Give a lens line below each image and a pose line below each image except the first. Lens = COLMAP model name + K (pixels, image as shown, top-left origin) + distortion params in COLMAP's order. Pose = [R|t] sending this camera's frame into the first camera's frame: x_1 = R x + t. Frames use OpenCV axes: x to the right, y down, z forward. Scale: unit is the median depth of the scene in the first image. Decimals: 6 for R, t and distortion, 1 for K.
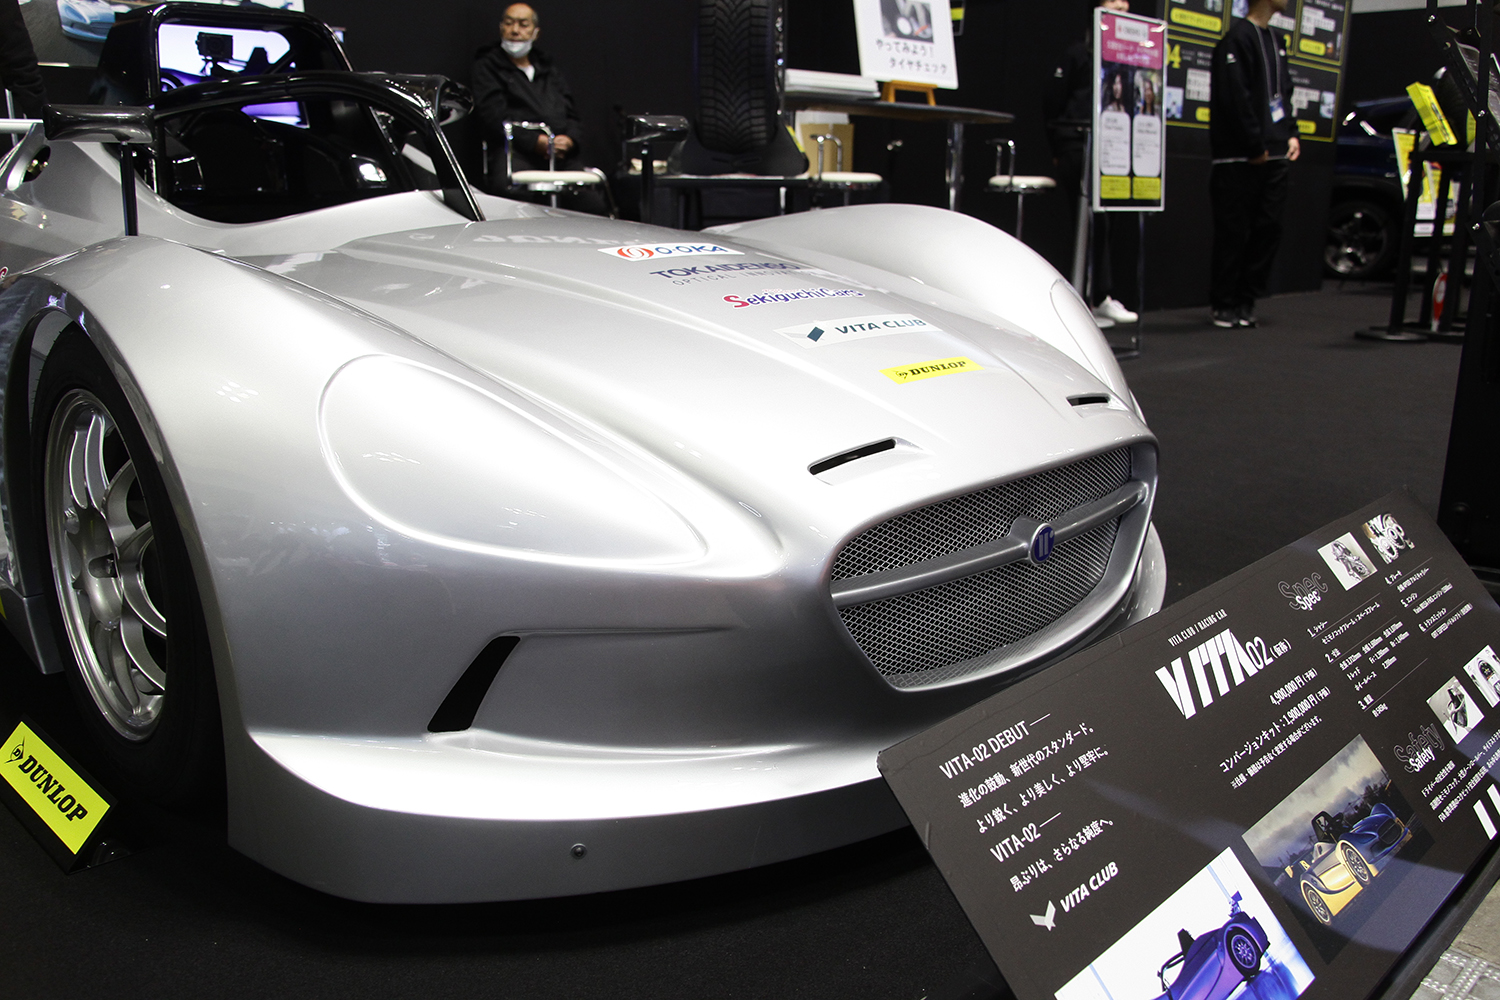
lens RADIAL K [[1297.1, 0, 750.0], [0, 1297.1, 500.0], [0, 0, 1]] dist [-0.144607, 0.140015]
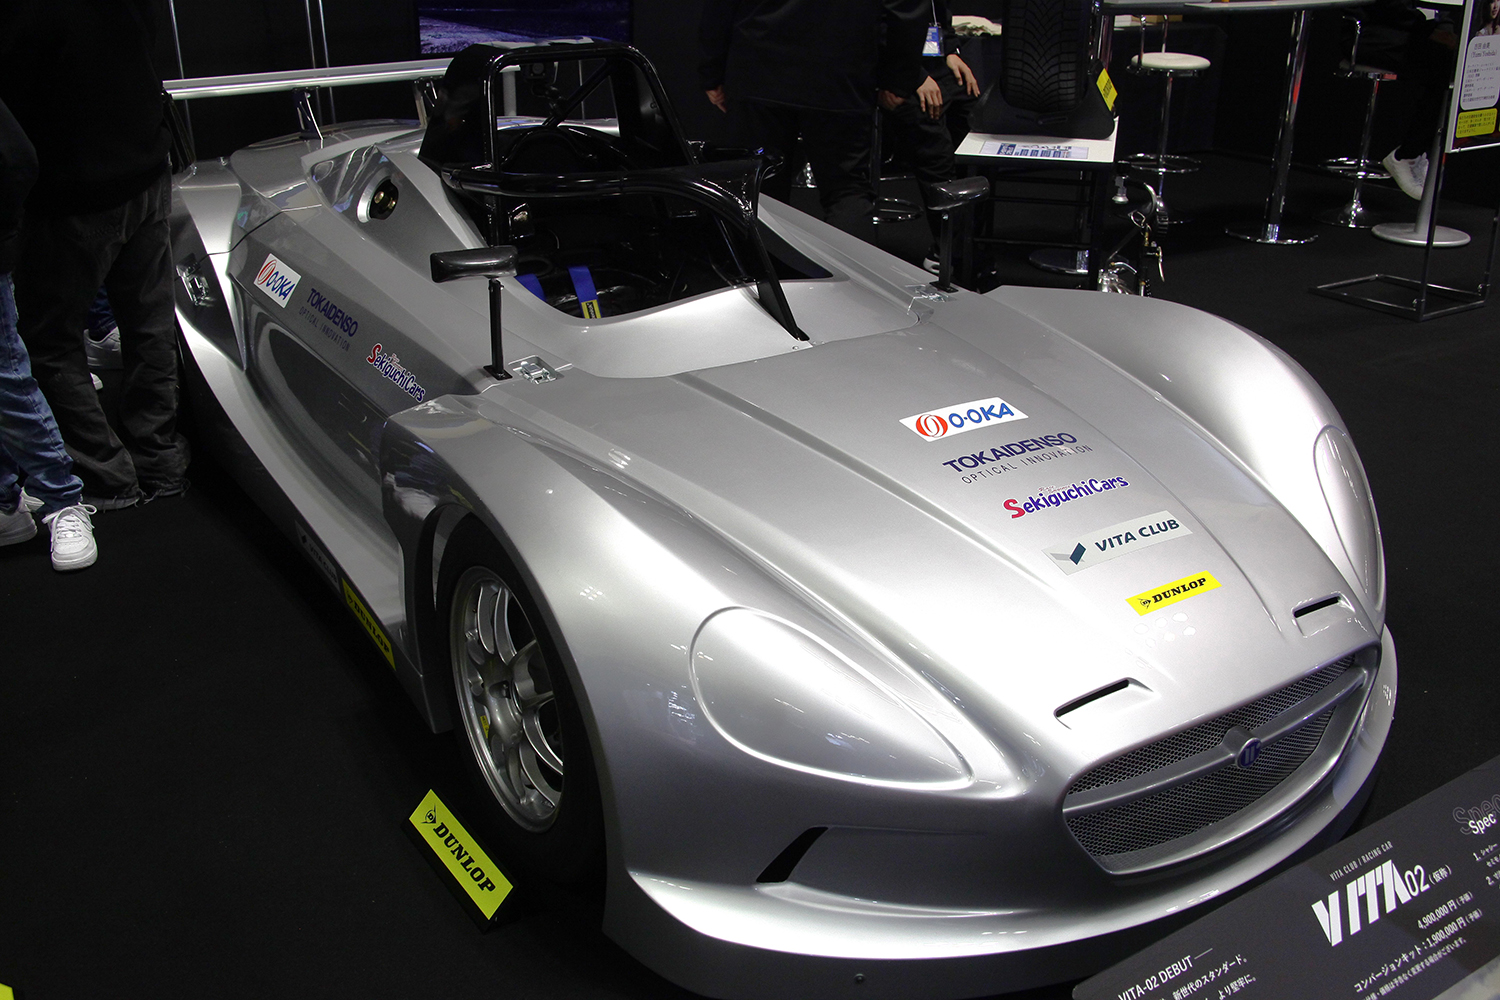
lens RADIAL K [[1511.0, 0, 750.0], [0, 1511.0, 500.0], [0, 0, 1]] dist [-0.110805, 0.194372]
pose [[0.980413, 0.079396, -0.180238, 0.000336], [-0.050342, 0.985768, 0.160398, -0.434094], [0.190408, -0.148182, 0.970457, -0.453861]]
